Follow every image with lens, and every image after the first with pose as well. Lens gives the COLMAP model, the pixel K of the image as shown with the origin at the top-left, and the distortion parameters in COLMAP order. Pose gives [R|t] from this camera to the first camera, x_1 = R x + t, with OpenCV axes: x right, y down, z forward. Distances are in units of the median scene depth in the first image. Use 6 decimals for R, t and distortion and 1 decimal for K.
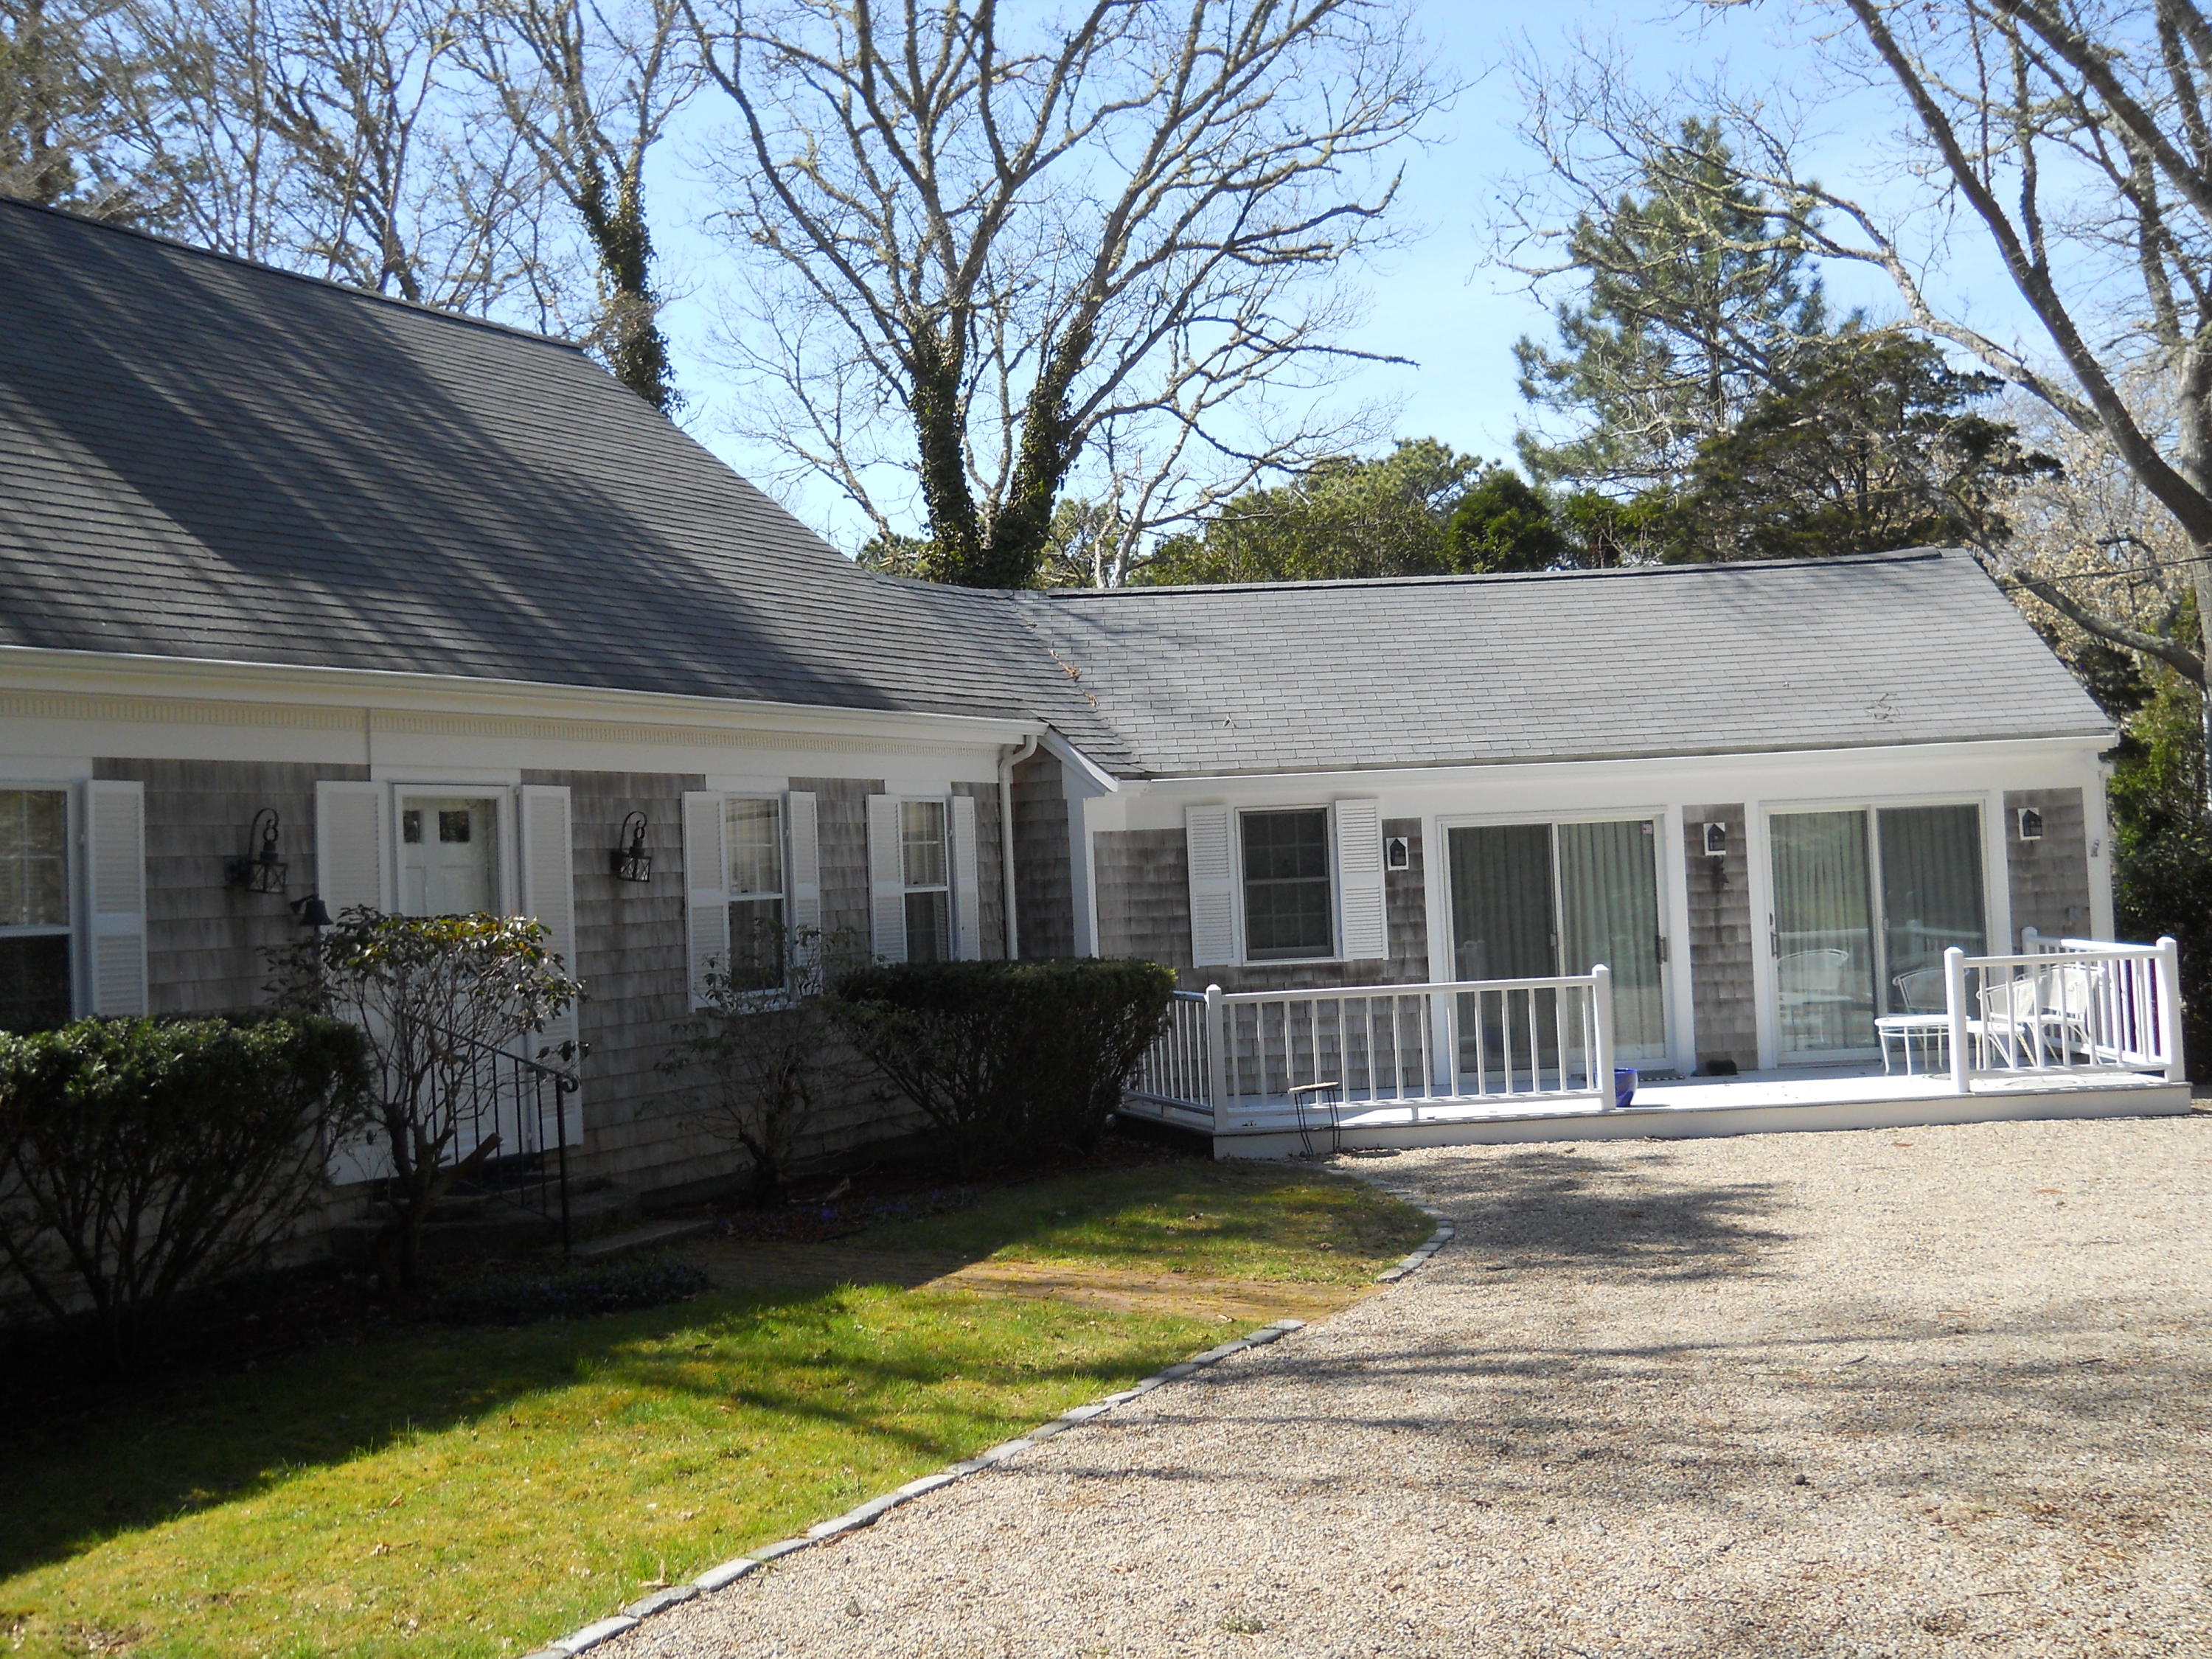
lens RADIAL K [[2392.1, 0, 1106.0], [0, 2392.1, 829.5], [0, 0, 1]] dist [0.029075, -0.247536]
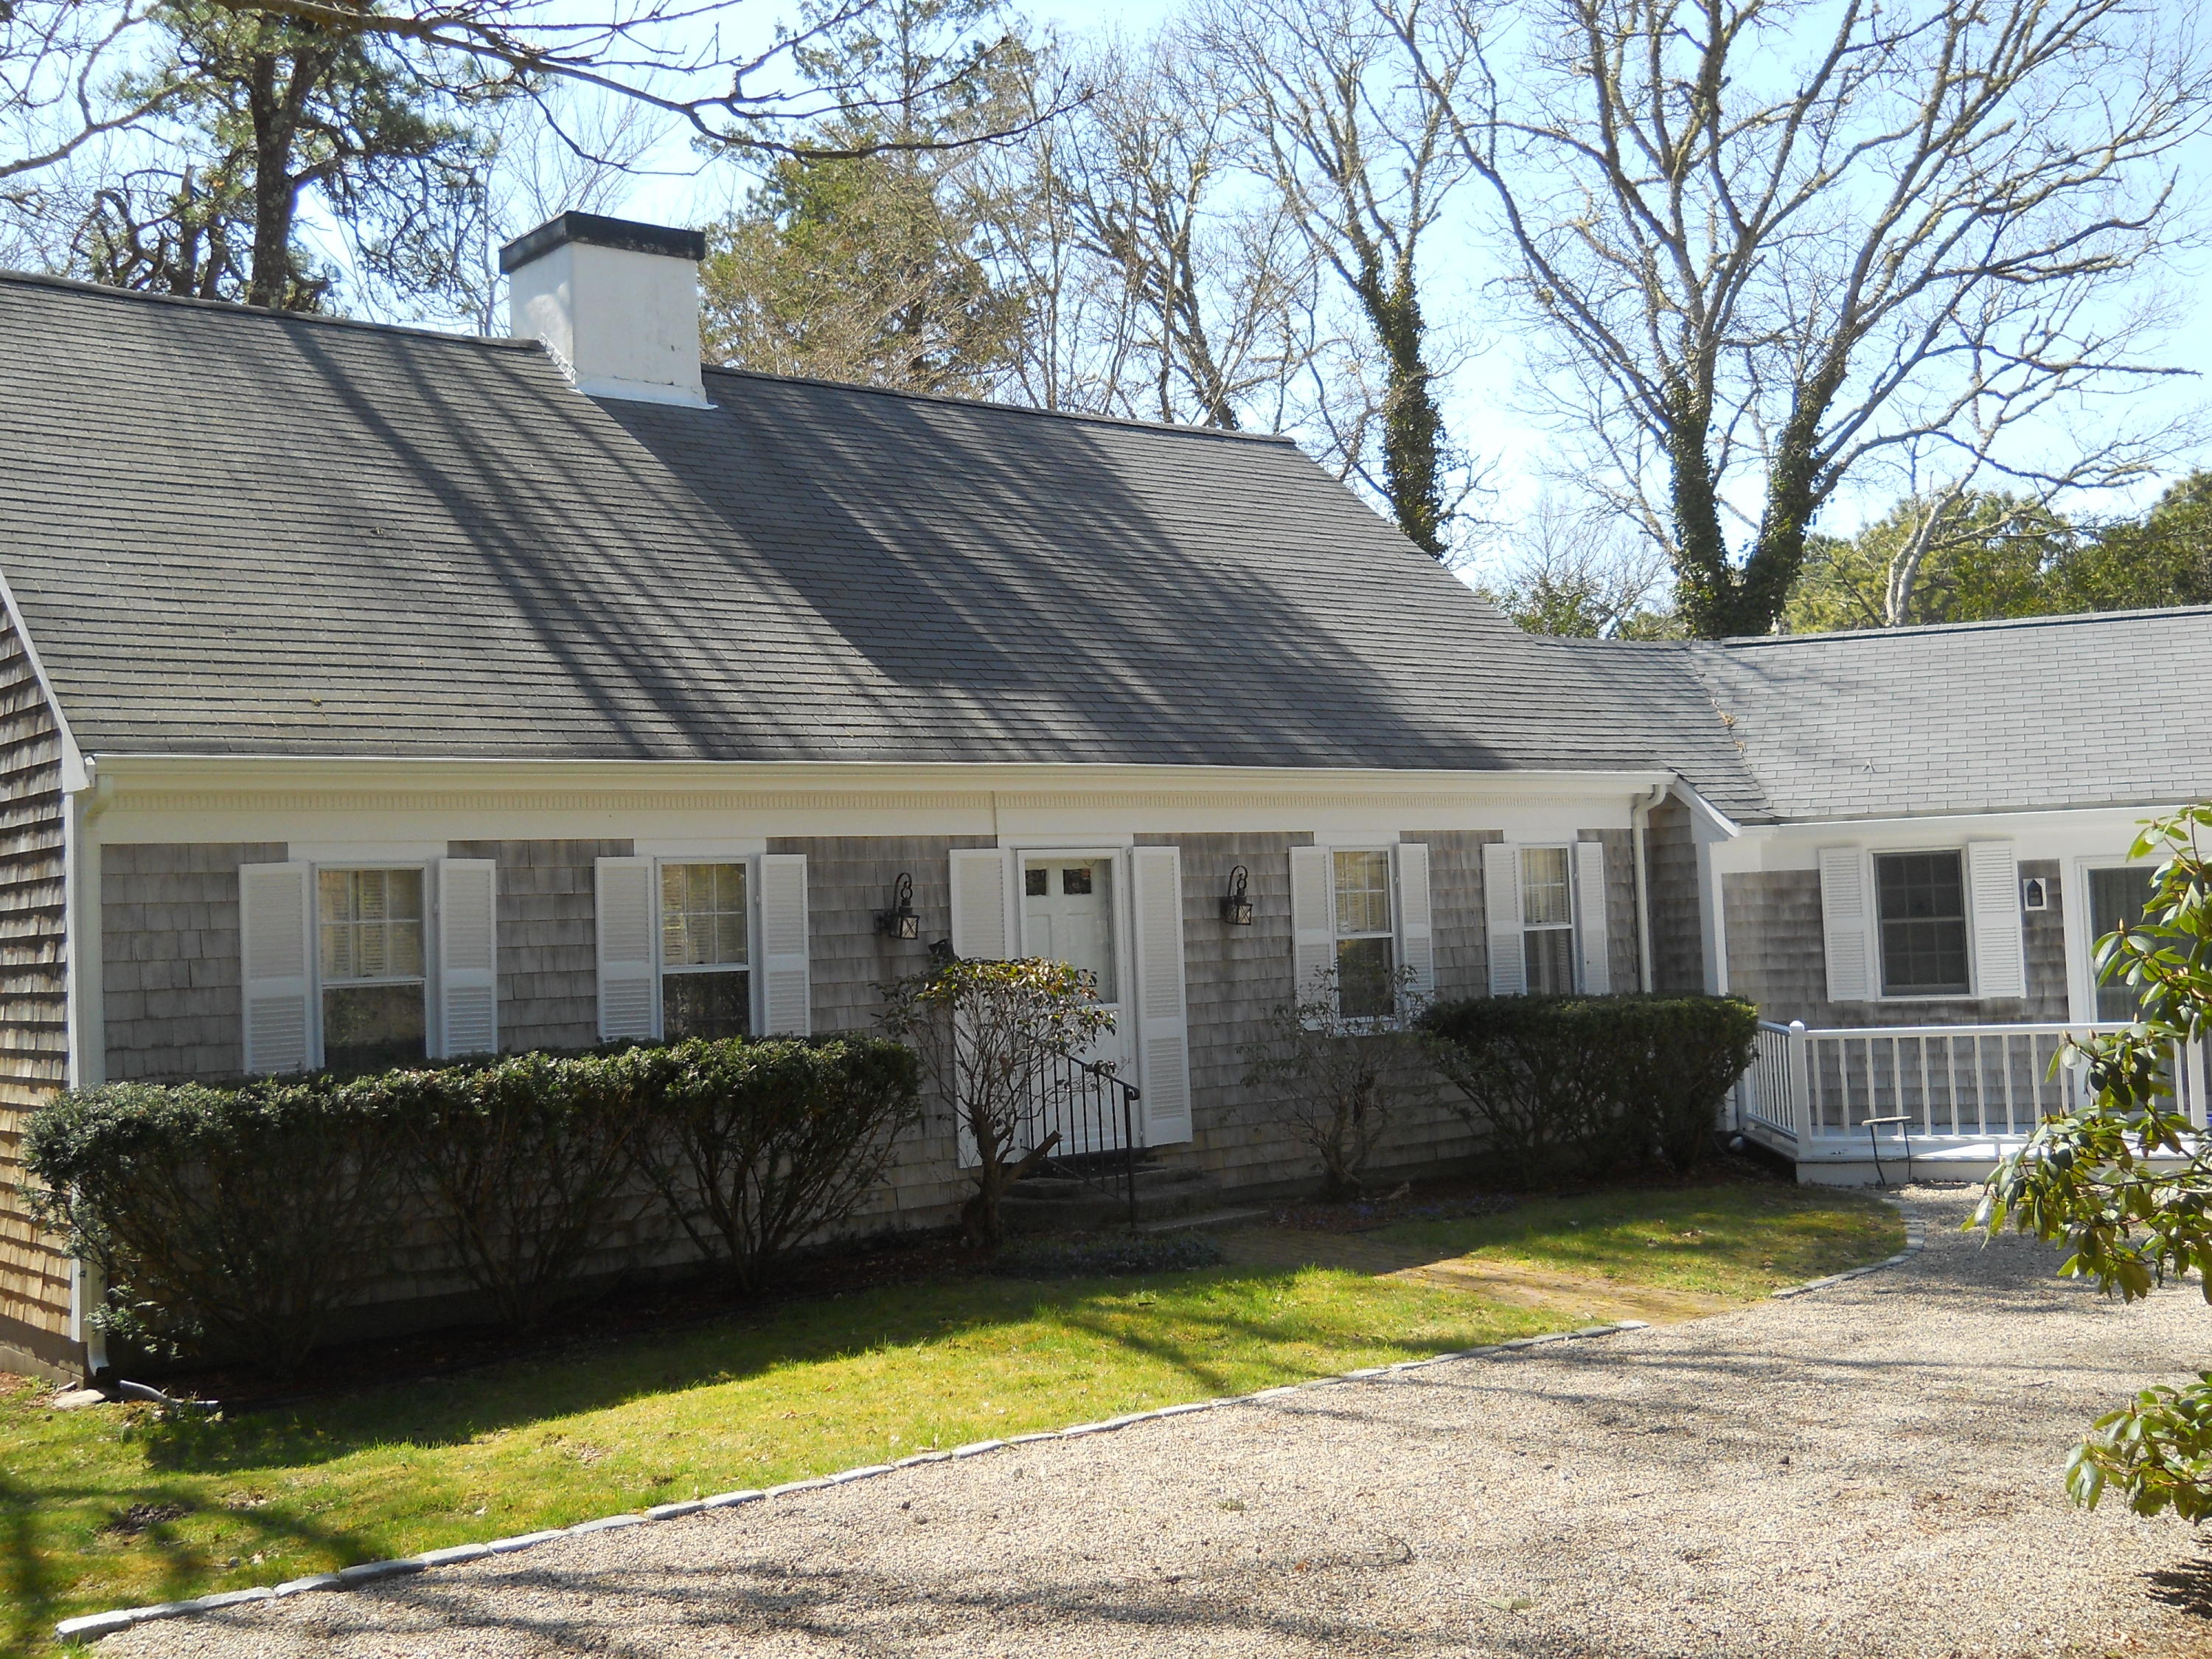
lens RADIAL K [[2423.0, 0, 1106.0], [0, 2423.0, 829.5], [0, 0, 1]] dist [-0.114386, 0.290054]
pose [[0.921482, -0.005299, -0.388385, 0.161736], [0.004927, 0.999986, -0.001955, -0.018381], [0.388390, -0.000112, 0.921495, -0.099723]]
